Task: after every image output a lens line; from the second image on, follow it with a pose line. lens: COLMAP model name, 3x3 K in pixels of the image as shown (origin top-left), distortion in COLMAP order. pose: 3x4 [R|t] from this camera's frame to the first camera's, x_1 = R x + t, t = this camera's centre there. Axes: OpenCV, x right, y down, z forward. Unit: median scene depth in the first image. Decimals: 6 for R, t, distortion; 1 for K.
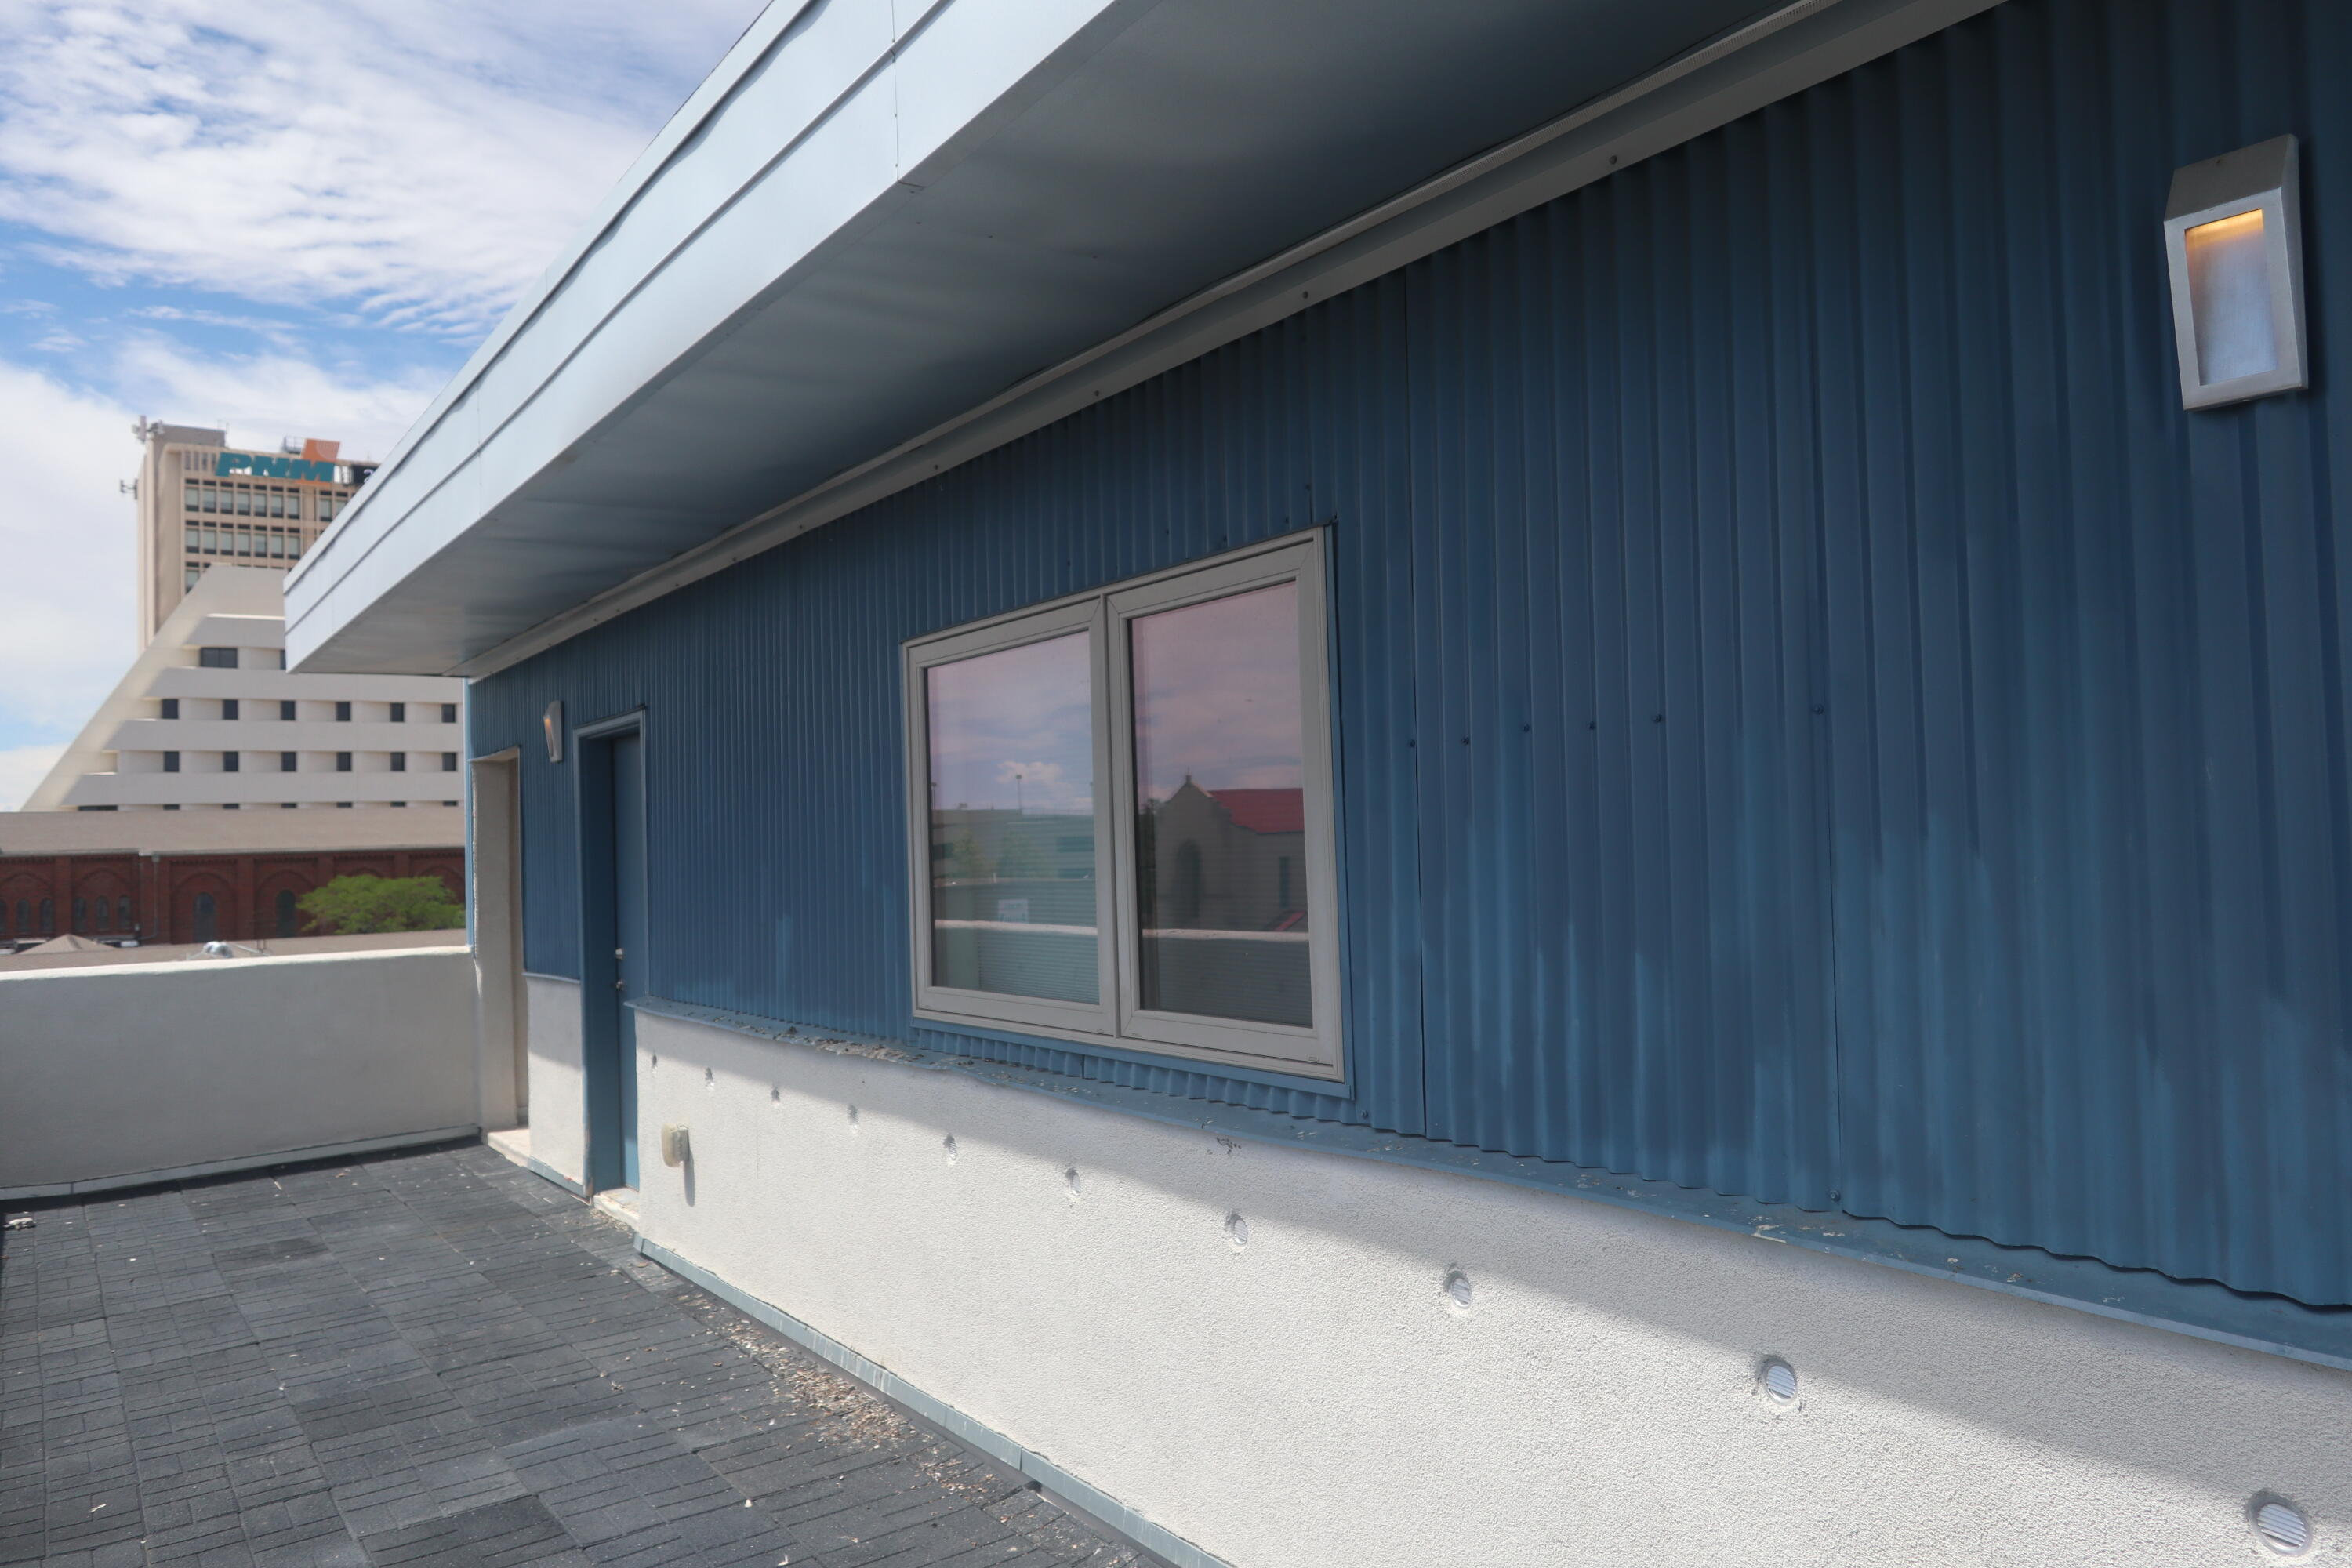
lens RADIAL K [[1645.8, 0, 1179.1], [0, 1645.8, 766.7], [0, 0, 1]] dist [-0.003621, -0.001864]
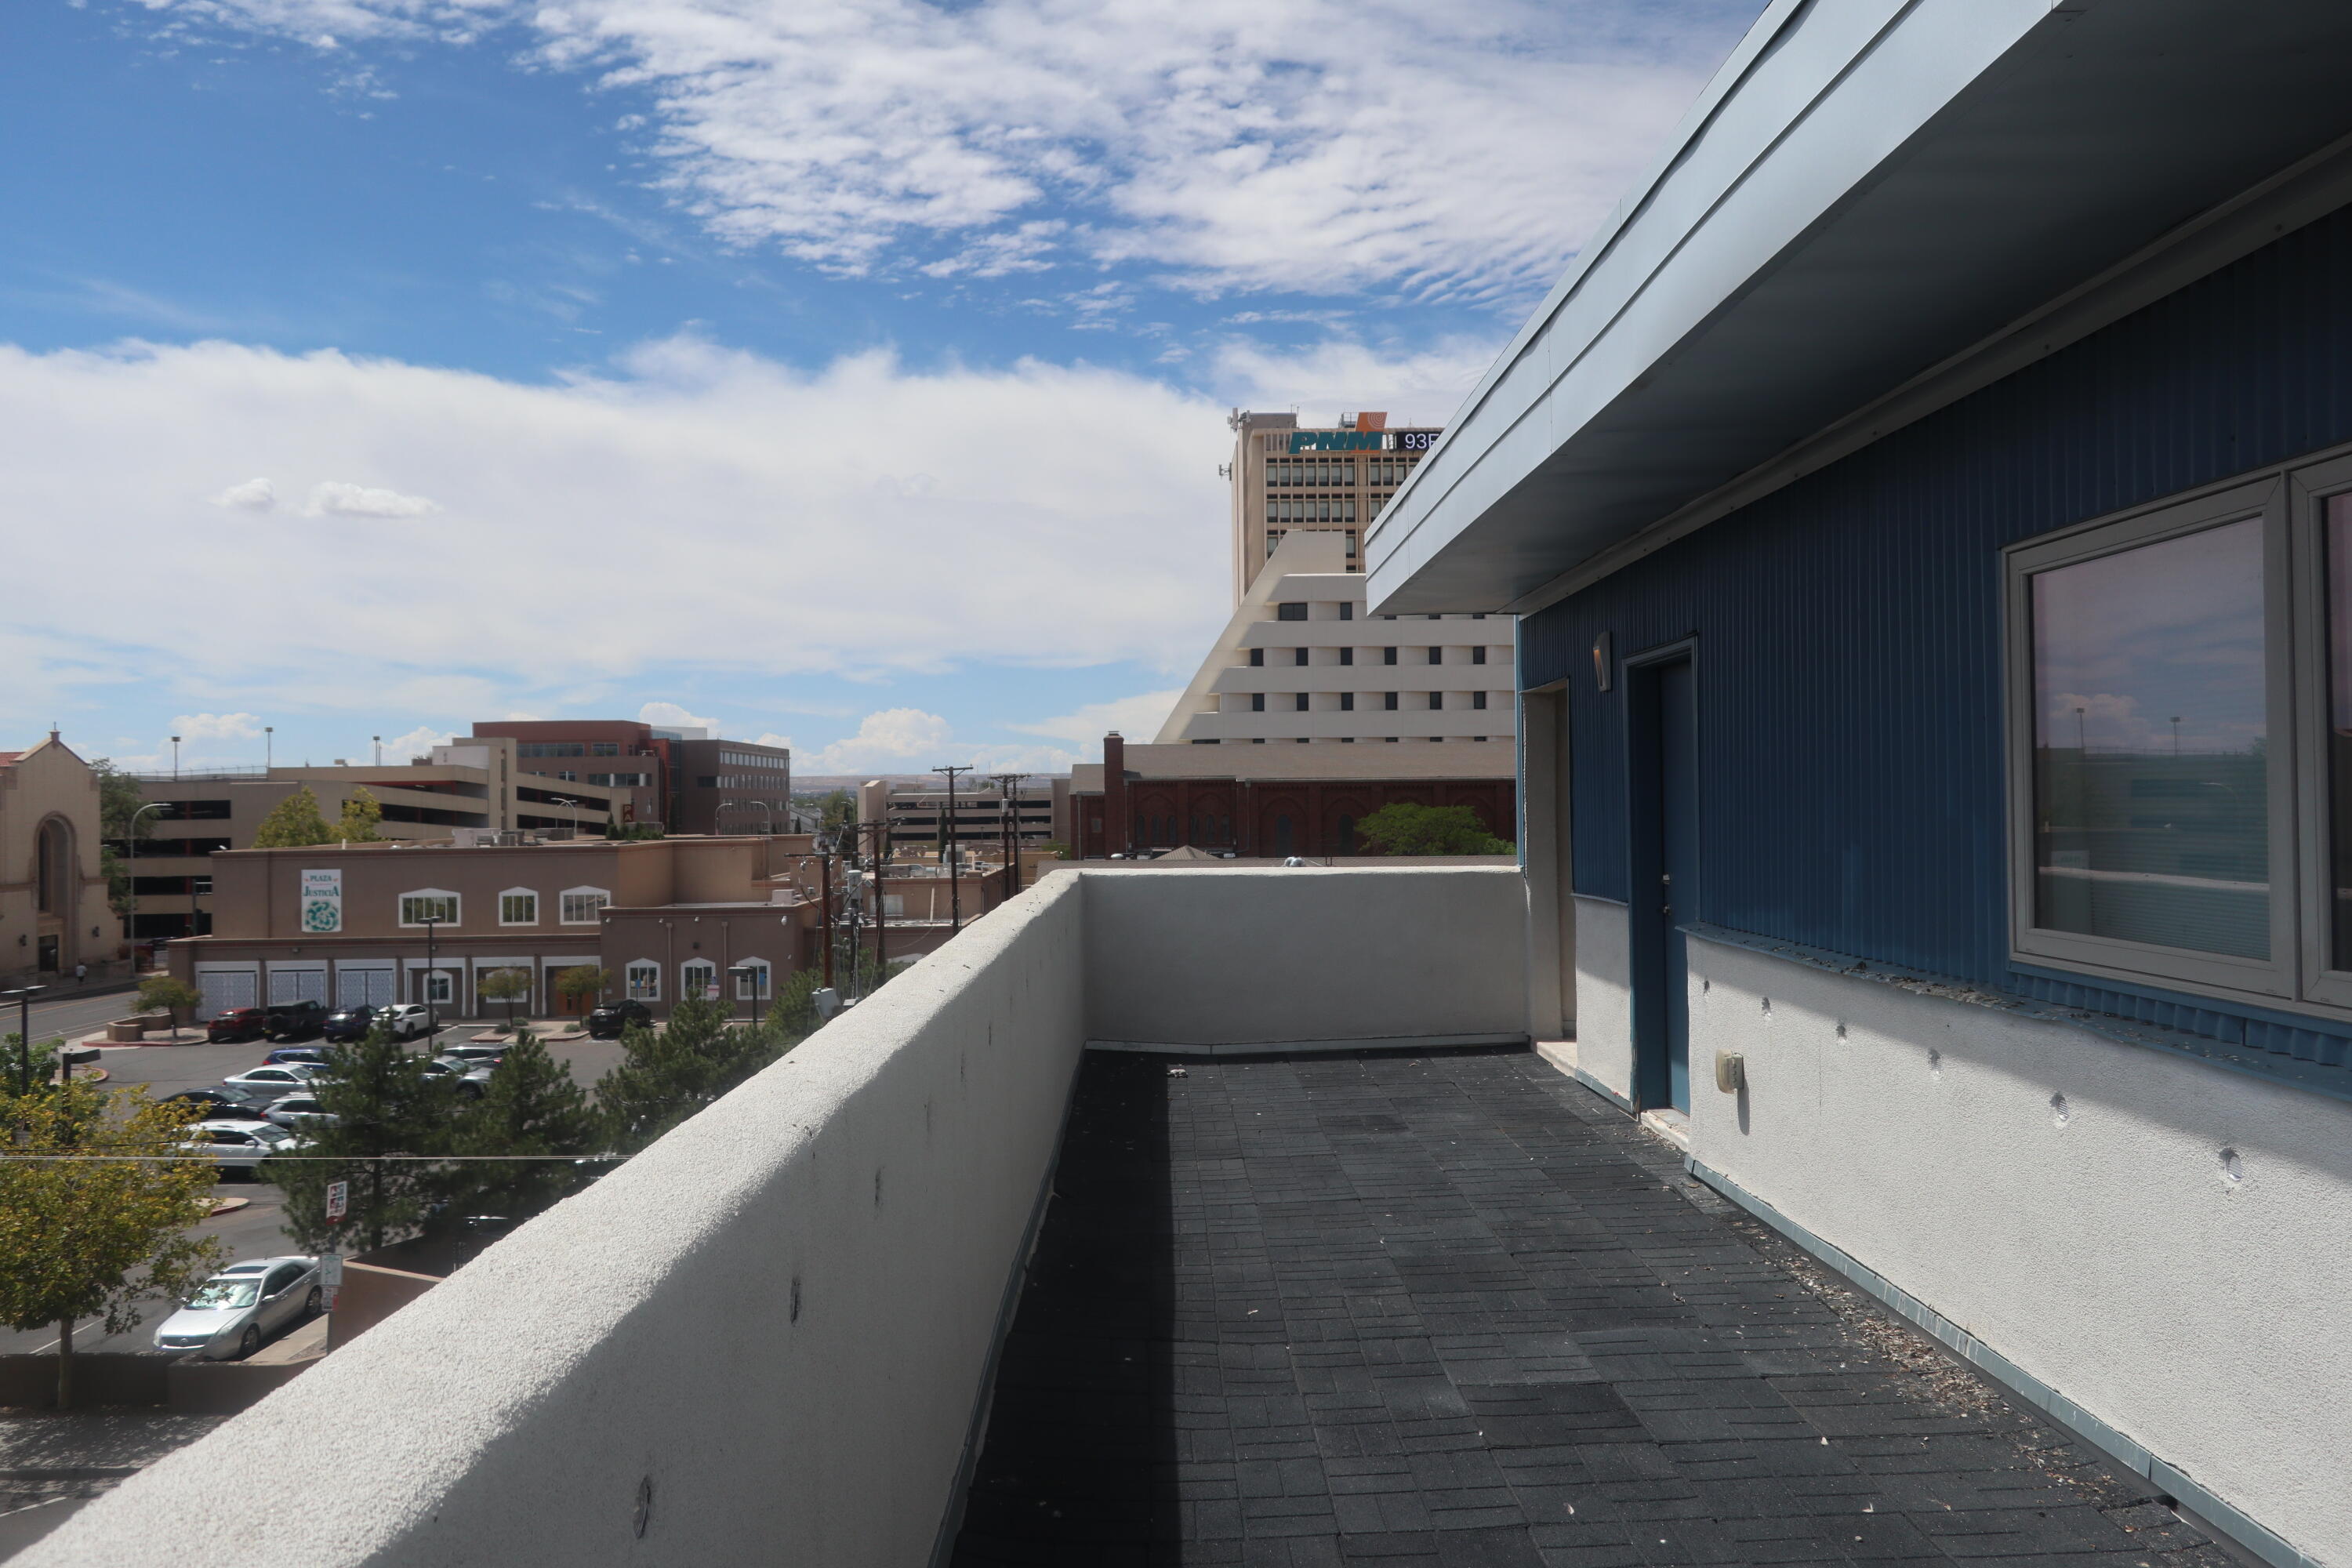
lens RADIAL K [[1638.4, 0, 1166.4], [0, 1638.4, 770.2], [0, 0, 1]] dist [-0.001525, -0.003015]
pose [[0.822636, 0.014803, -0.568376, -0.028299], [0.008222, 0.999247, 0.037926, 0.007739], [0.568509, -0.035872, 0.821895, -0.005051]]
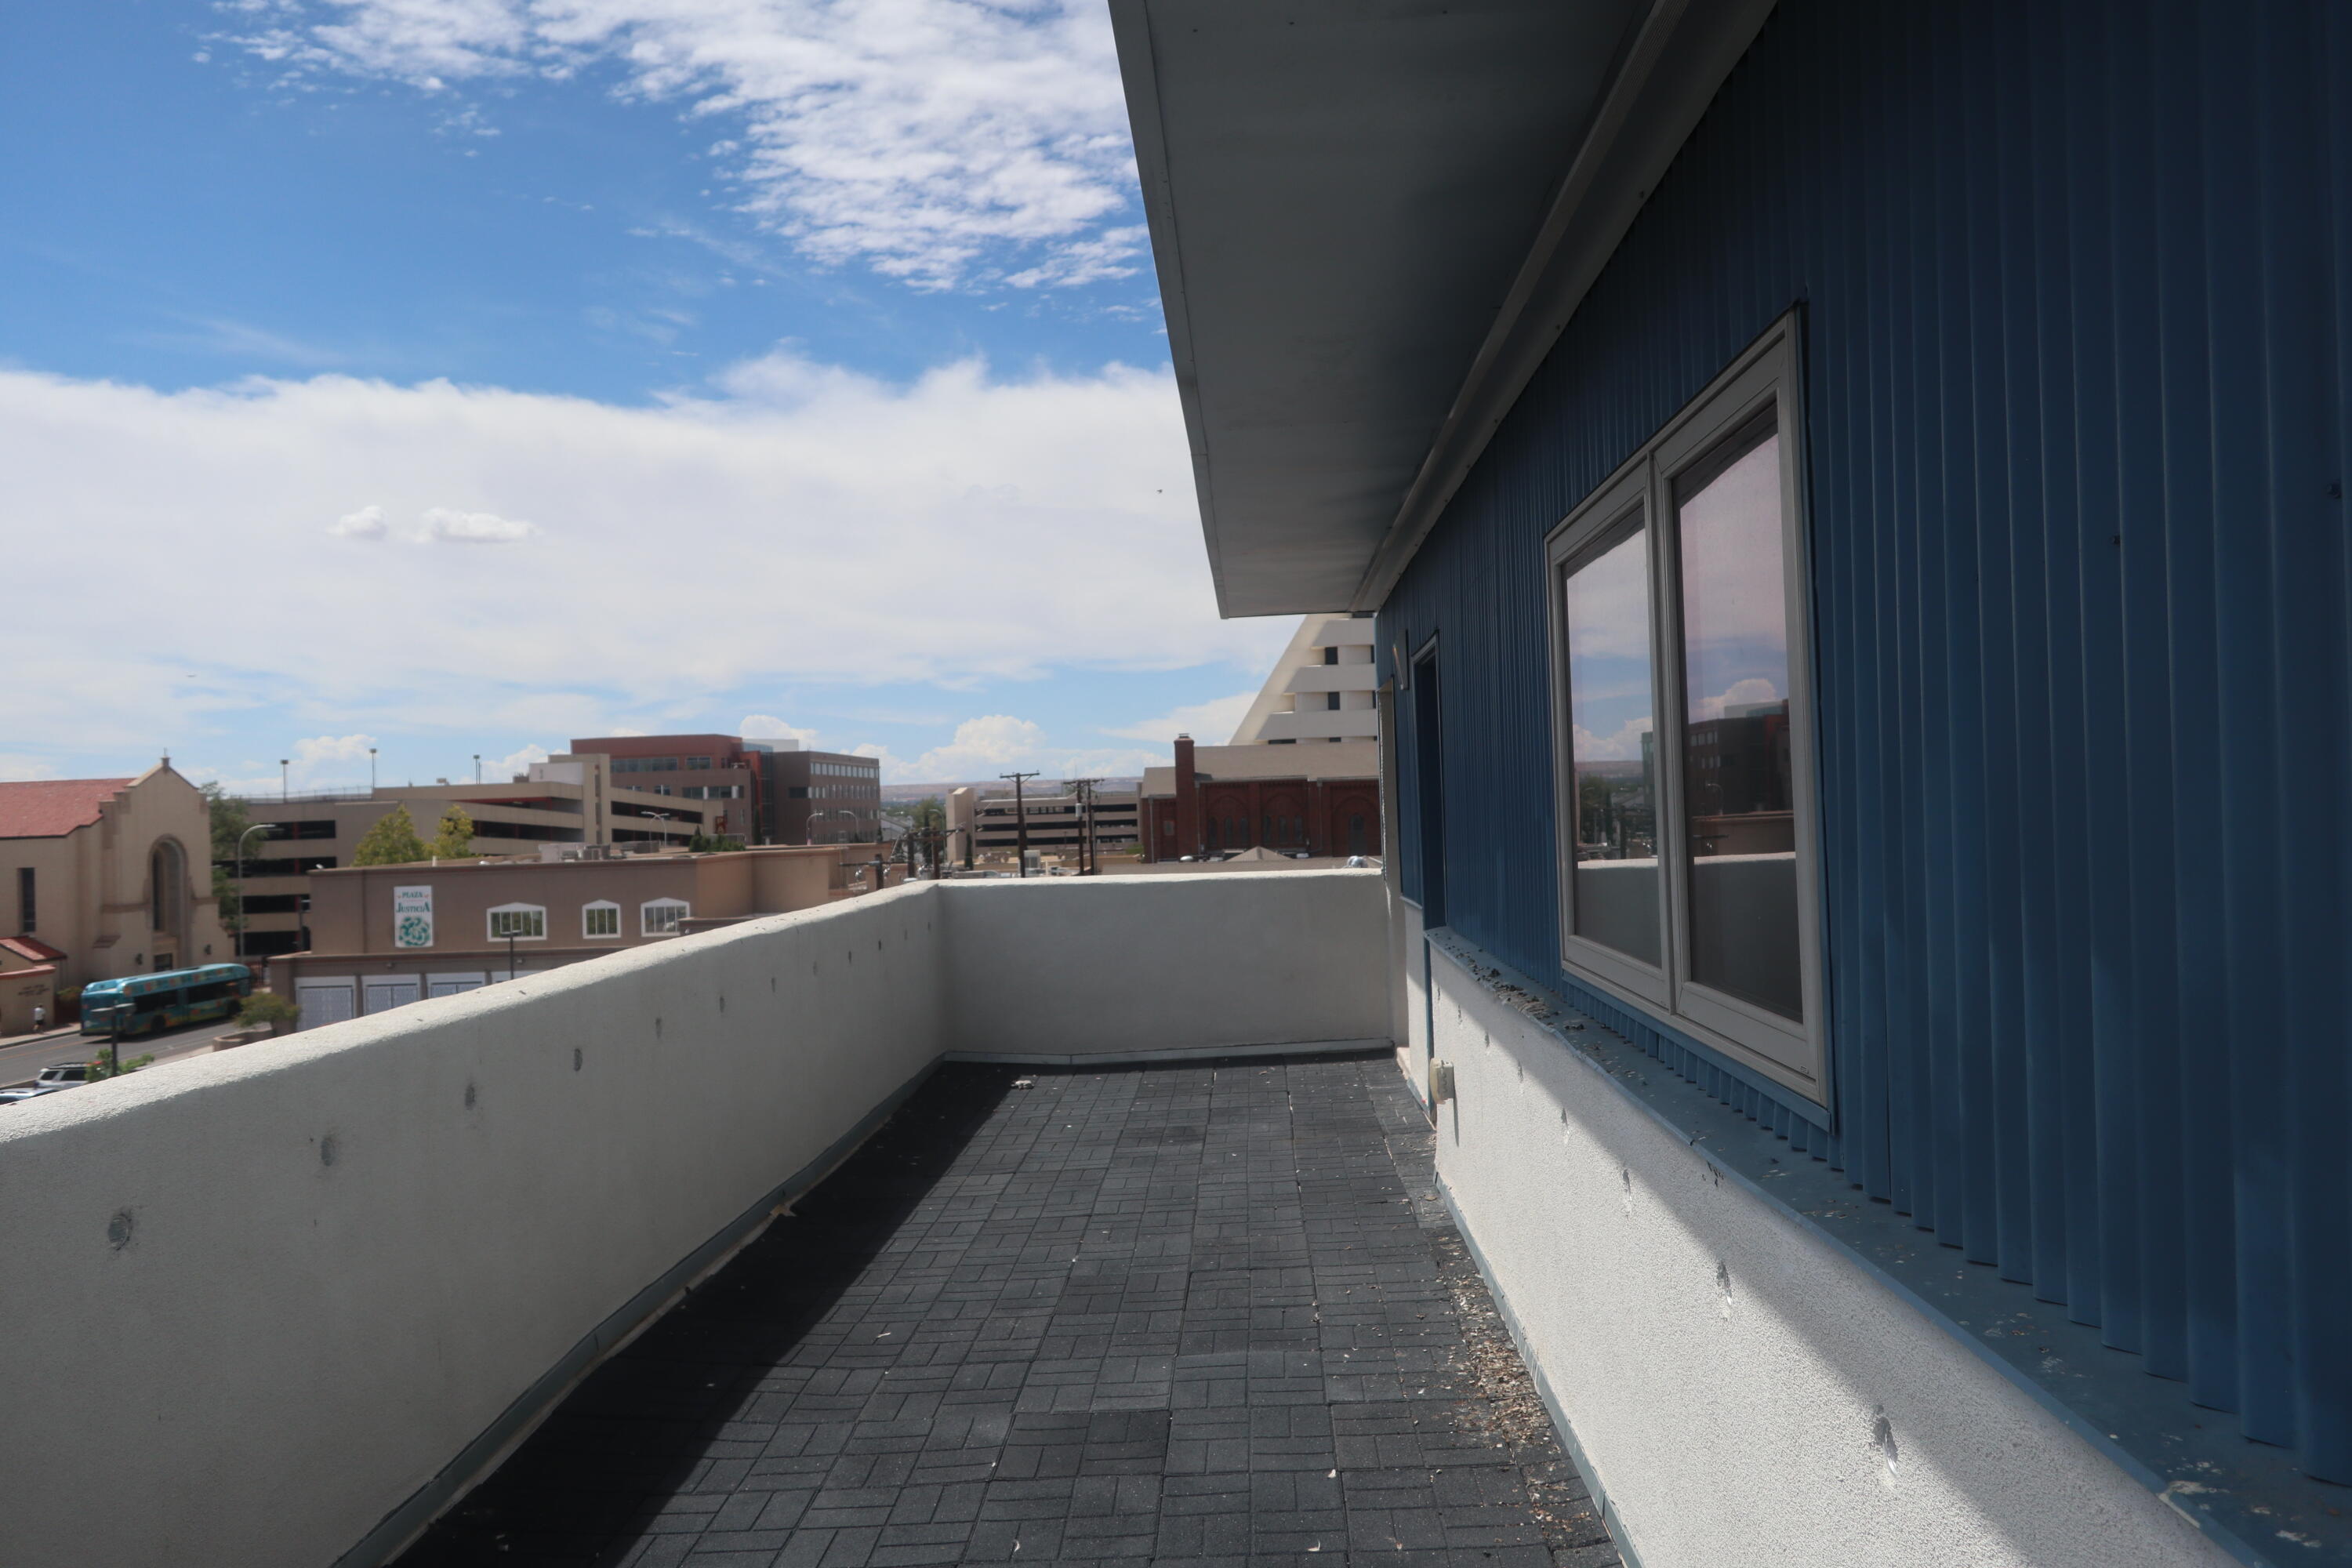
lens RADIAL K [[1638.5, 0, 1179.7], [0, 1638.5, 757.5], [0, 0, 1]] dist [-0.011371, 0.001513]
pose [[0.791295, -0.008057, -0.611381, 0.185525], [0.031988, 0.999089, 0.028235, 0.008179], [0.610597, -0.041900, 0.790832, 0.172724]]
